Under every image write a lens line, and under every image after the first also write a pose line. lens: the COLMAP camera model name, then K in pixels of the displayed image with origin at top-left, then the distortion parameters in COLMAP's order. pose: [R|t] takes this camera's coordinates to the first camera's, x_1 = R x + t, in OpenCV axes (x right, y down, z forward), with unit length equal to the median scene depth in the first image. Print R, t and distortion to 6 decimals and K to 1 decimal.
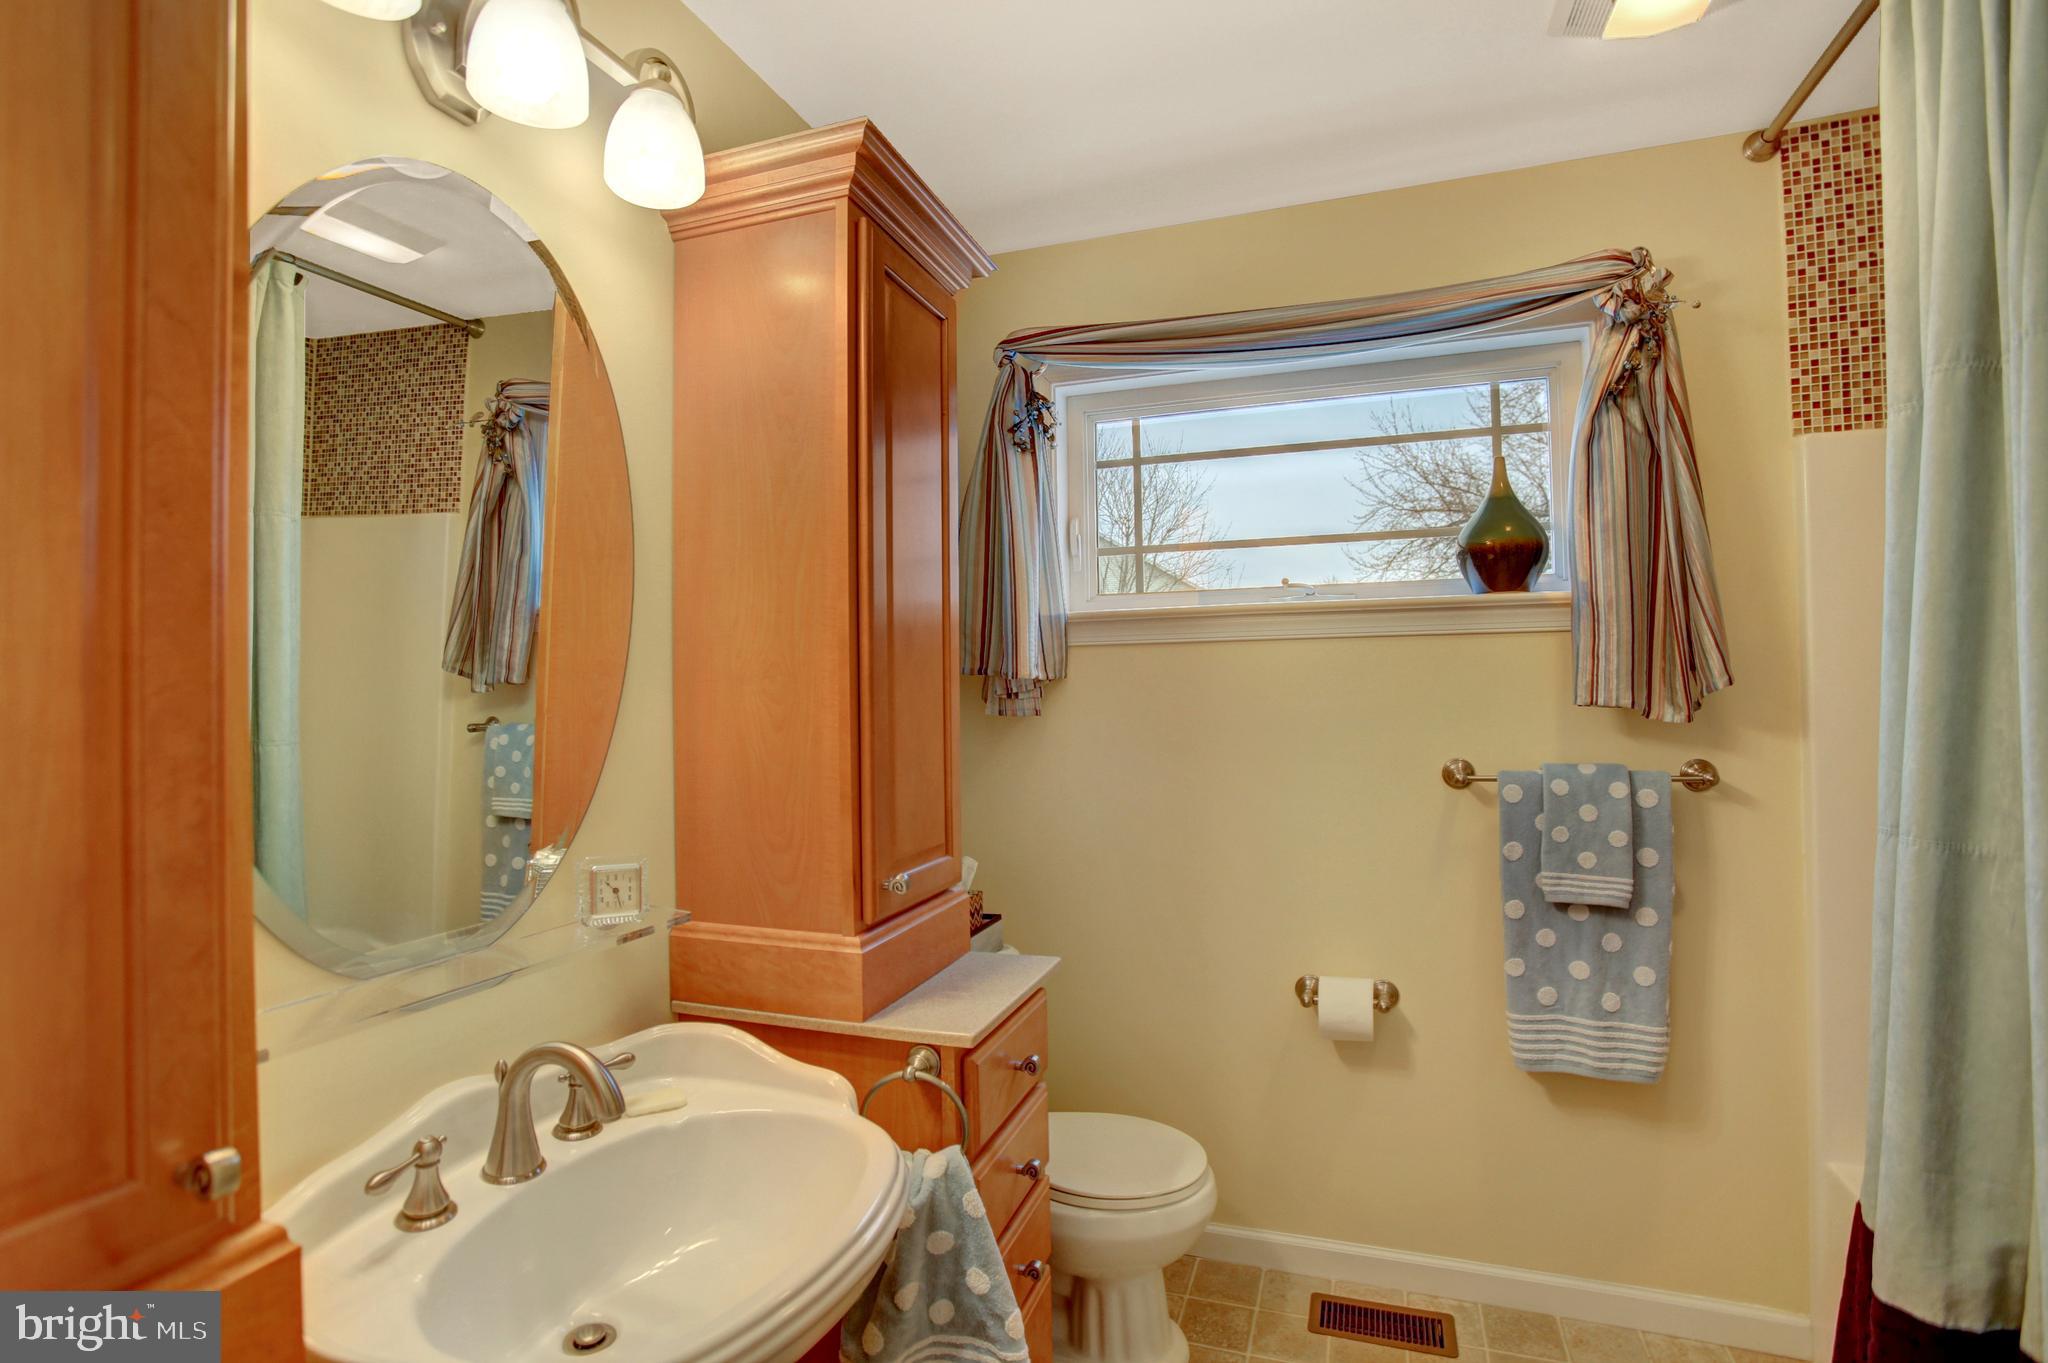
lens RADIAL K [[996.2, 0, 1014.3], [0, 996.2, 683.1], [0, 0, 1]] dist [-0.078523, 0.034459]
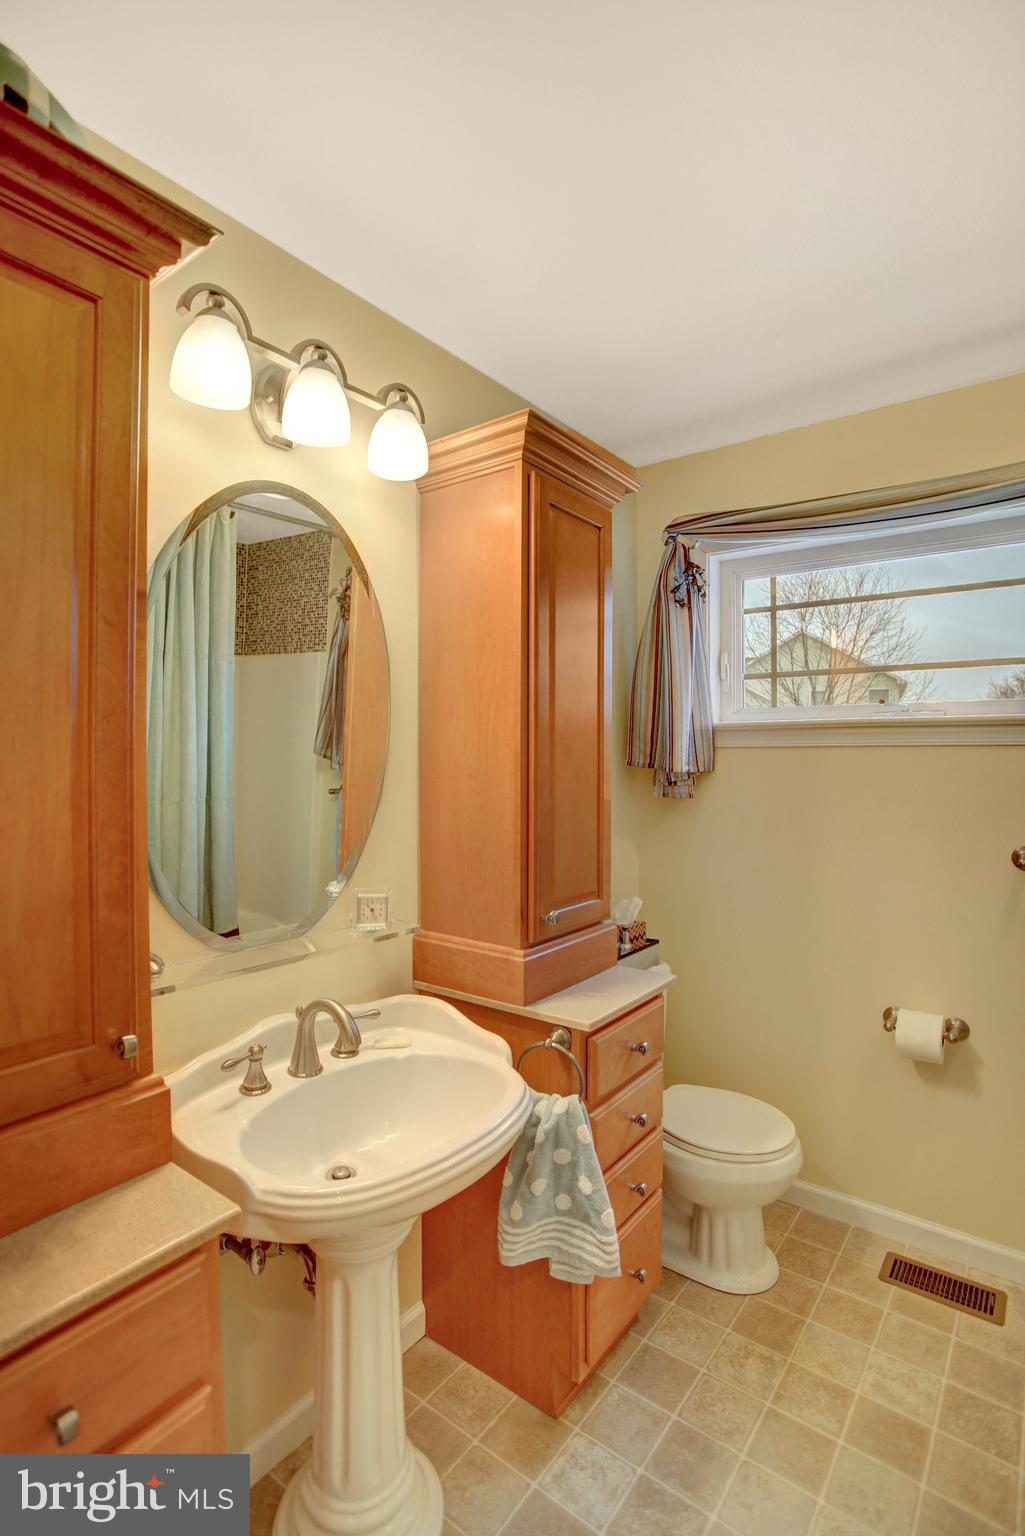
lens RADIAL K [[747.2, 0, 512.5], [0, 747.2, 768.0], [0, 0, 1]] dist [-0.078523, 0.034459]
pose [[0.952046, 0.020414, -0.305274, 0.164165], [-0.013151, 0.999580, 0.025828, -0.052103], [0.305673, -0.020575, 0.951914, -0.086248]]
